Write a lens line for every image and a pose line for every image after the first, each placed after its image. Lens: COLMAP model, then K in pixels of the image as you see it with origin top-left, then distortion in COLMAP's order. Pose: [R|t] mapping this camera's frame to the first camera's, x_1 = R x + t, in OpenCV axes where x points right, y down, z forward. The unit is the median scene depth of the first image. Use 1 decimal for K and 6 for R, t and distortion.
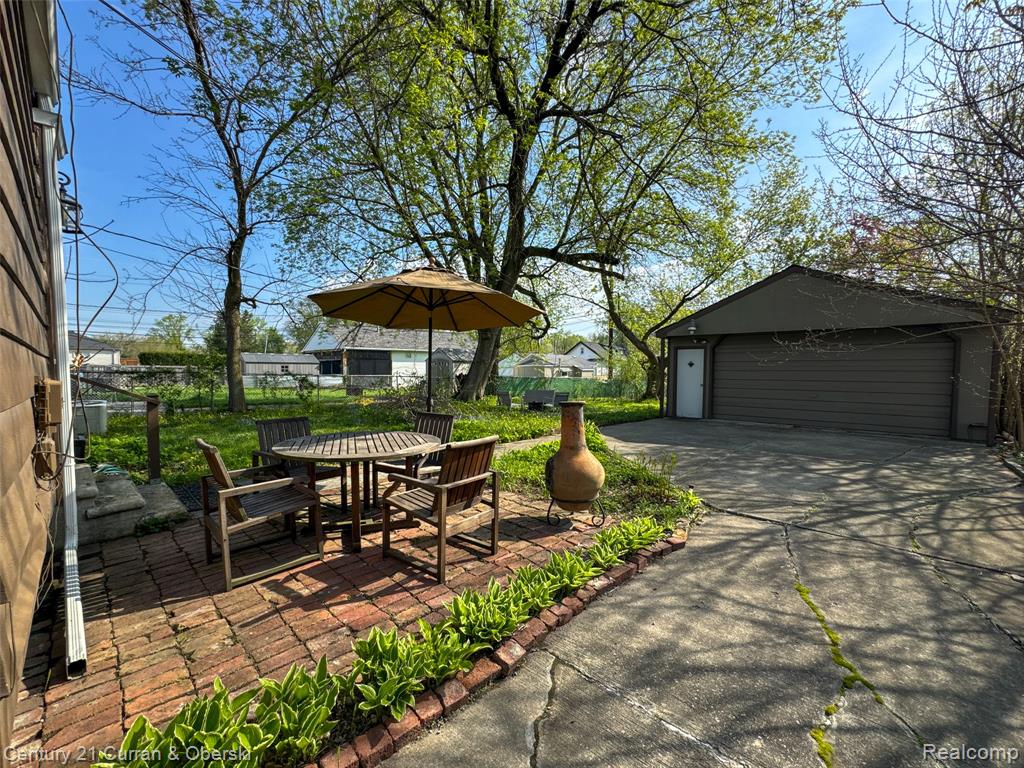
lens RADIAL K [[416.4, 0, 520.3], [0, 416.4, 392.6], [0, 0, 1]] dist [-0.007860, 0.002274]
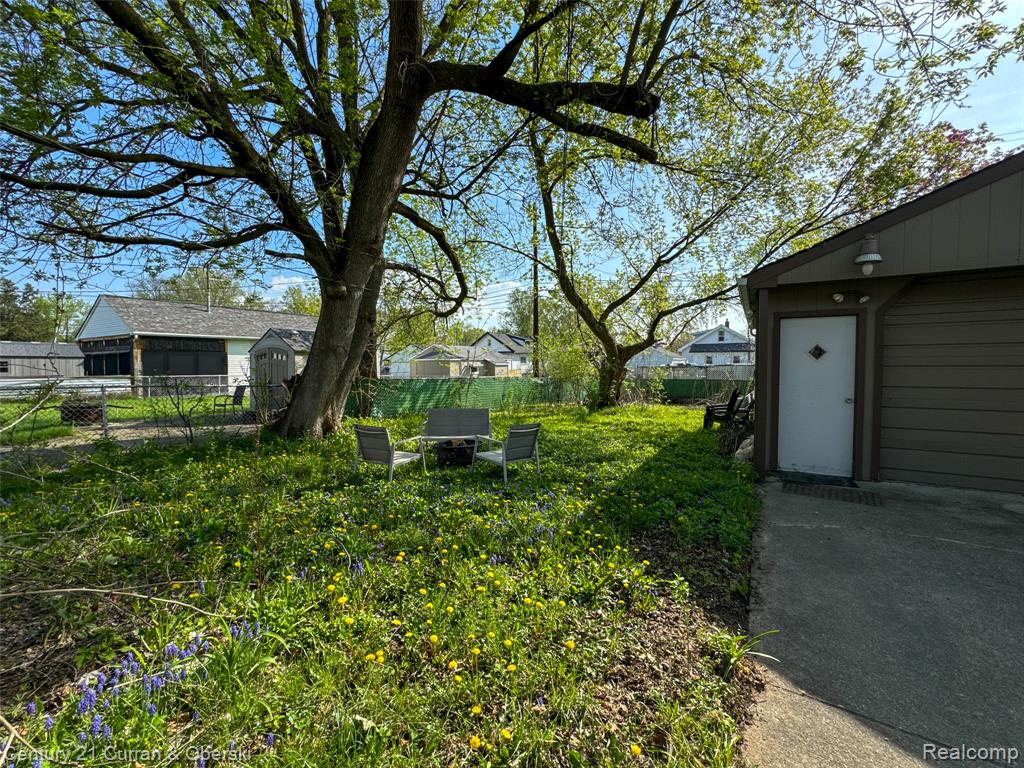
lens RADIAL K [[416.4, 0, 508.3], [0, 416.4, 377.4], [0, 0, 1]] dist [-0.007860, 0.002274]
pose [[0.977791, -0.013915, 0.209120, 0.002268], [0.018628, 0.999615, -0.020585, -0.023950], [-0.208753, 0.024024, 0.977673, 0.391028]]
